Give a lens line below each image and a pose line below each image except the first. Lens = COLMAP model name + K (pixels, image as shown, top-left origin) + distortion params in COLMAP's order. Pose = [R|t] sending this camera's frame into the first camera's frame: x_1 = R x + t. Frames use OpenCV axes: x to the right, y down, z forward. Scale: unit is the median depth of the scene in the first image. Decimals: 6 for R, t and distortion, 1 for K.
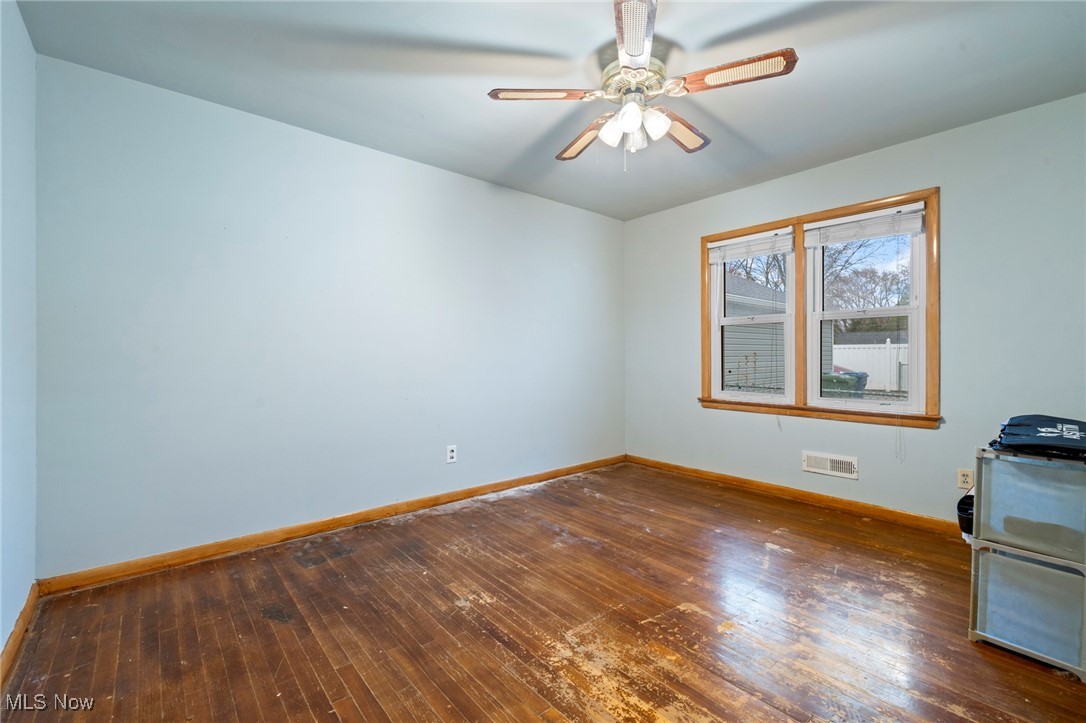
lens RADIAL K [[467.4, 0, 541.7], [0, 467.4, 358.0], [0, 0, 1]] dist [-0.002370, 0.001537]
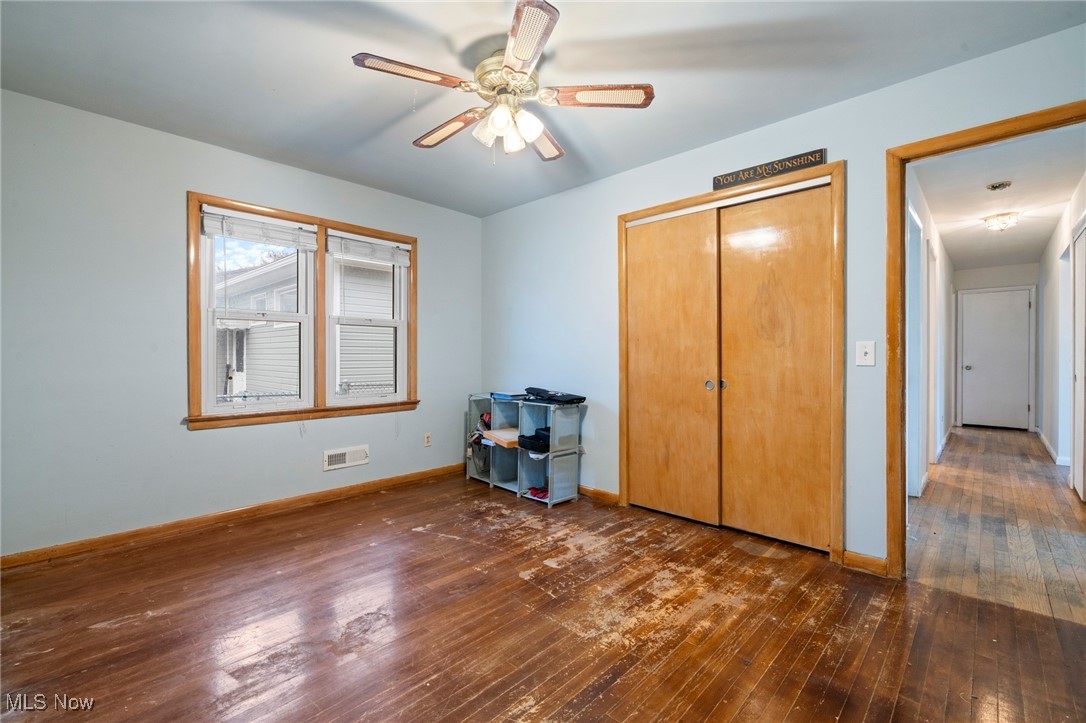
lens RADIAL K [[467.4, 0, 541.7], [0, 467.4, 359.5], [0, 0, 1]] dist [-0.002370, 0.001537]
pose [[-0.102661, -0.006586, 0.994695, -0.739880], [0.006825, 0.999950, 0.007325, -0.007718], [-0.994693, 0.007541, -0.102611, 0.950056]]
